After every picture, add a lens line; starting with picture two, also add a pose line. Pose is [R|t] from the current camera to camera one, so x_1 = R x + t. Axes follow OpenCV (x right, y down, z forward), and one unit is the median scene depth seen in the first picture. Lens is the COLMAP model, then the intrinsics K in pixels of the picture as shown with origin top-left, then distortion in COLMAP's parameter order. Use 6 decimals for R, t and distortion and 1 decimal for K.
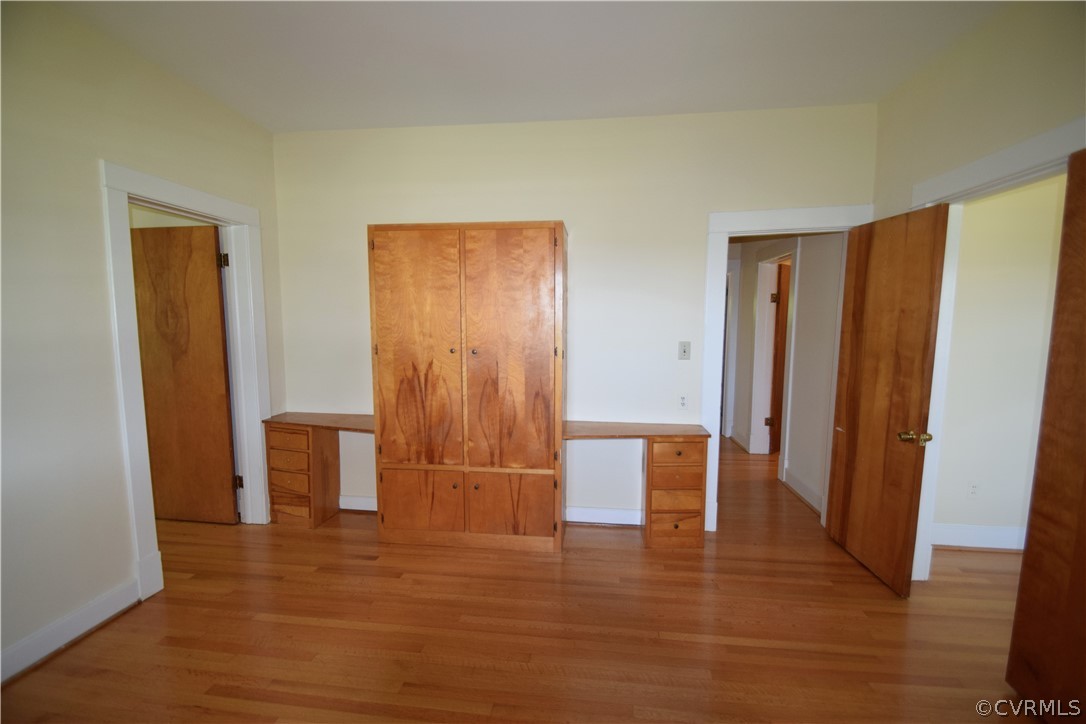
lens RADIAL K [[485.1, 0, 543.0], [0, 485.1, 362.0], [0, 0, 1]] dist [0.033690, -0.000176]
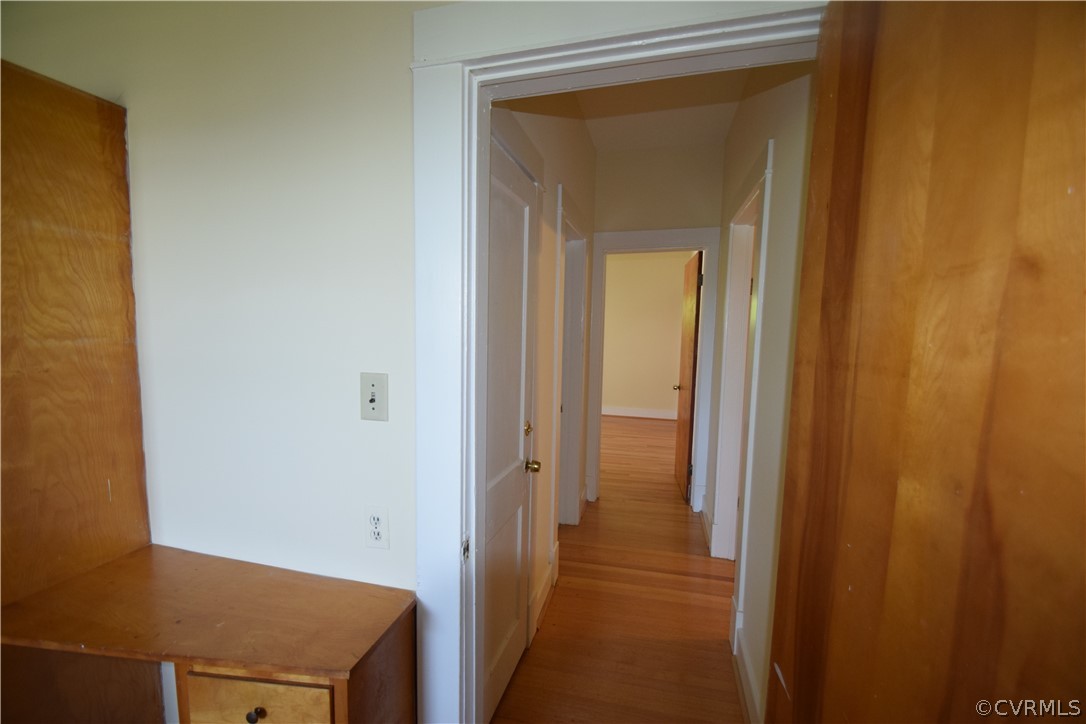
lens RADIAL K [[485.1, 0, 543.0], [0, 485.1, 362.0], [0, 0, 1]] dist [0.033690, -0.000176]
pose [[0.992823, 0.025014, -0.116947, 0.501486], [-0.025497, 0.999671, -0.002636, -0.057123], [0.116842, 0.005599, 0.993135, 0.695408]]
